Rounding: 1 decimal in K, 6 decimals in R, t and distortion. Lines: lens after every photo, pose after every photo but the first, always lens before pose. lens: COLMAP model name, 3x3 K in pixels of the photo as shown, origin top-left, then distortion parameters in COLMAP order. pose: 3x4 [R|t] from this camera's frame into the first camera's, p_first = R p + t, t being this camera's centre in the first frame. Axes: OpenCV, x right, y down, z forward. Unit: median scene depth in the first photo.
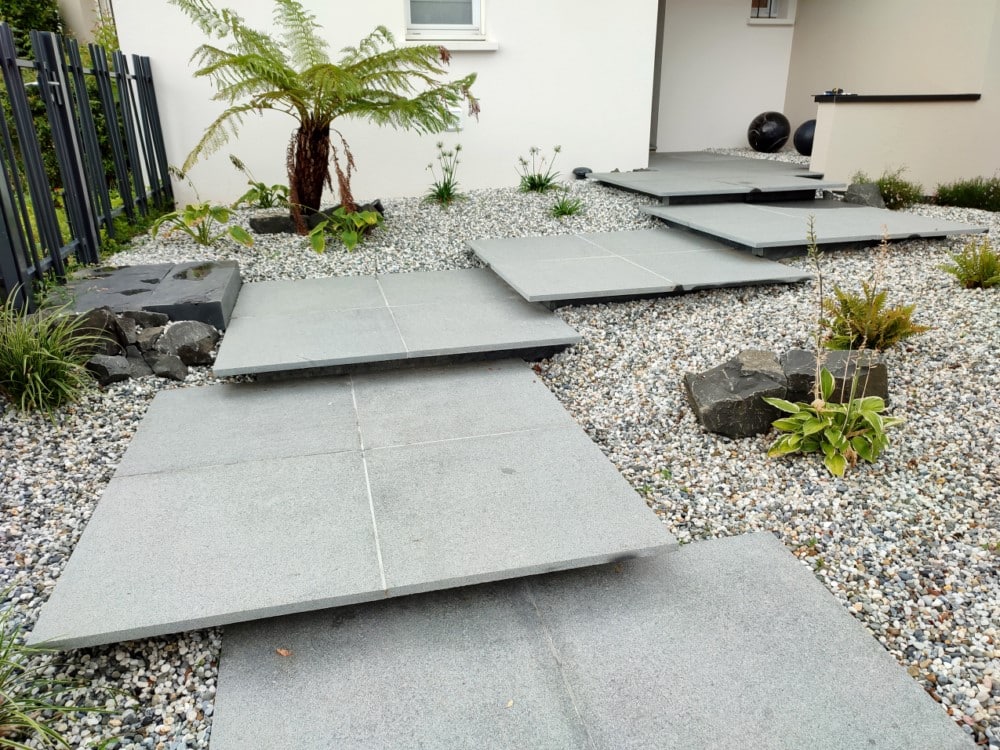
lens RADIAL K [[725.9, 0, 499.4], [0, 725.9, 376.3], [0, 0, 1]] dist [0.012019, -0.000112]
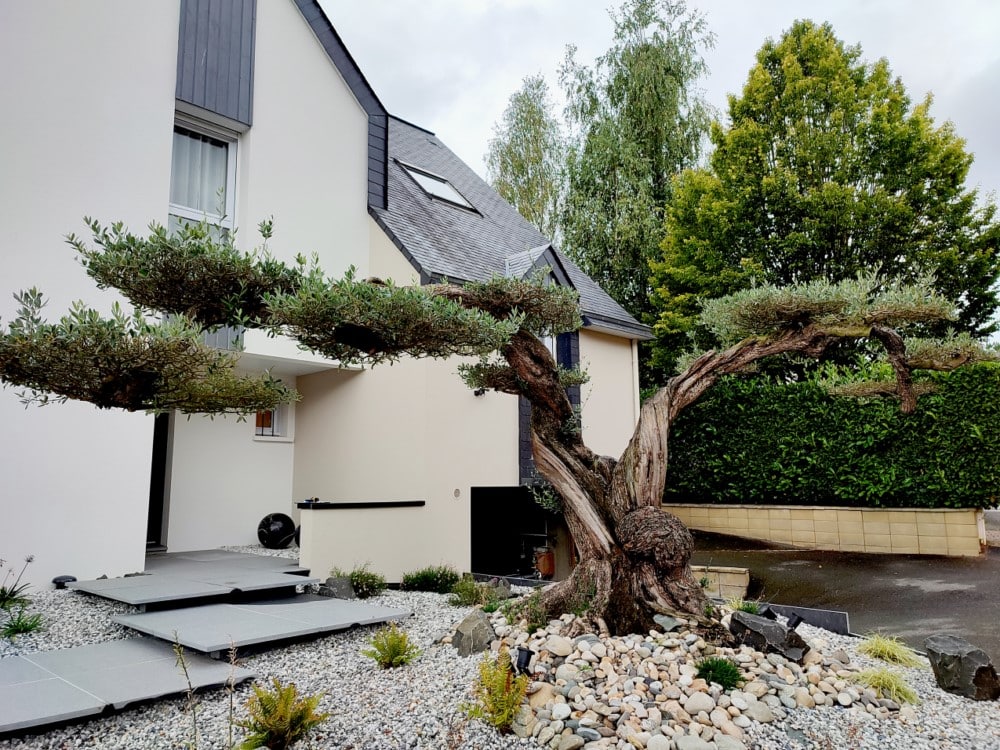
lens RADIAL K [[725.9, 0, 500.7], [0, 725.9, 376.3], [0, 0, 1]] dist [0.012019, -0.000112]
pose [[0.847685, 0.082284, 0.524080, 0.094086], [0.188006, 0.877183, -0.441819, 0.012497], [-0.496069, 0.473053, 0.728105, -0.113965]]
